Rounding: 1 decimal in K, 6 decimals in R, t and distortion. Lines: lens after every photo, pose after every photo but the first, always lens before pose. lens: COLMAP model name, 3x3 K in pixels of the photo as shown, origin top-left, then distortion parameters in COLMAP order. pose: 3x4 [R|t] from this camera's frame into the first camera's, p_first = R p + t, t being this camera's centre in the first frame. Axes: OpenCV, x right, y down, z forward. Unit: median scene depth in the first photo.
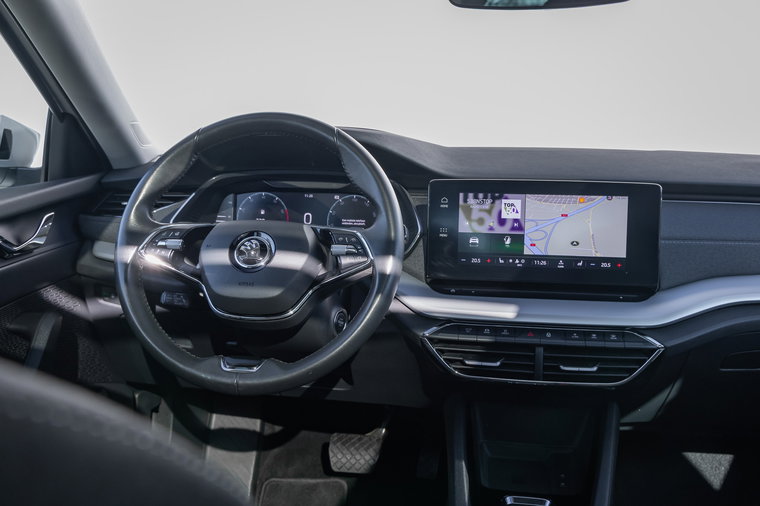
lens RADIAL K [[807.4, 0, 380.5], [0, 807.4, 251.2], [0, 0, 1]] dist [0.017795, 0.000000]
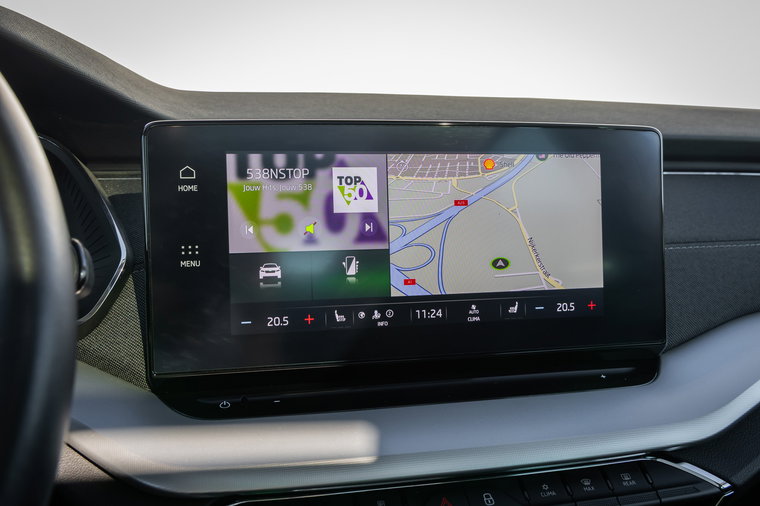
lens RADIAL K [[732.9, 0, 379.9], [0, 732.9, 250.7], [0, 0, 1]] dist [0.002098, 0.000000]
pose [[0.921418, -0.054666, 0.384709, 0.026941], [0.067554, 0.997514, -0.020056, -0.012746], [-0.382656, 0.044469, 0.922820, 0.644470]]
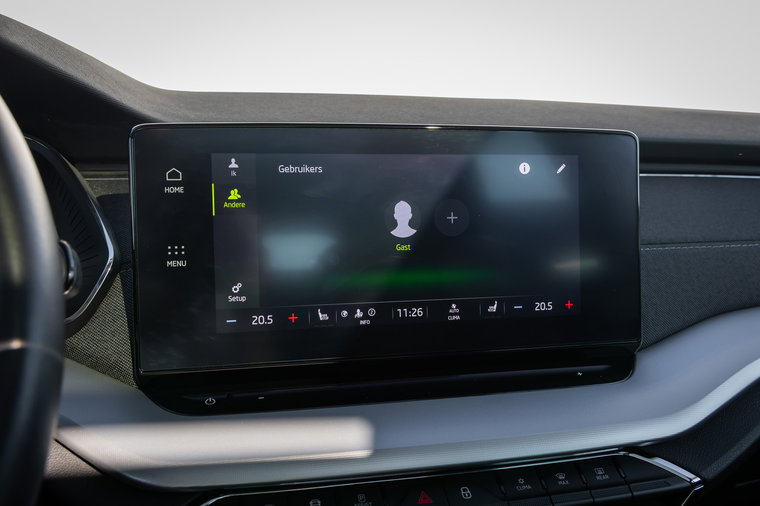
lens RADIAL K [[732.9, 0, 379.2], [0, 732.9, 252.4], [0, 0, 1]] dist [0.002098, 0.000000]
pose [[0.916998, -0.055121, 0.395066, 0.027404], [0.064157, 0.997893, -0.009687, -0.015379], [-0.393700, 0.034229, 0.918602, 0.634109]]
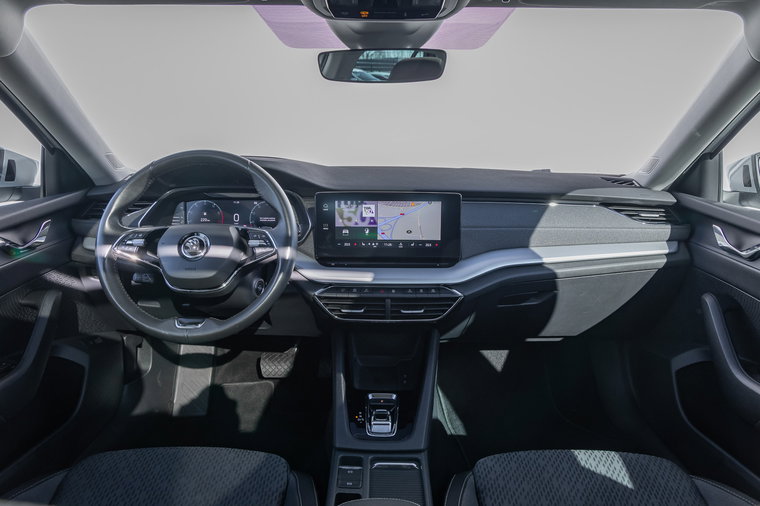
lens RADIAL K [[512.6, 0, 377.8], [0, 512.6, 253.0], [0, 0, 1]] dist [0.015819, -0.000896]
pose [[0.988823, -0.037019, 0.144428, 0.033537], [0.026854, 0.997064, 0.071705, -0.040992], [-0.146658, -0.067025, 0.986914, 0.018682]]
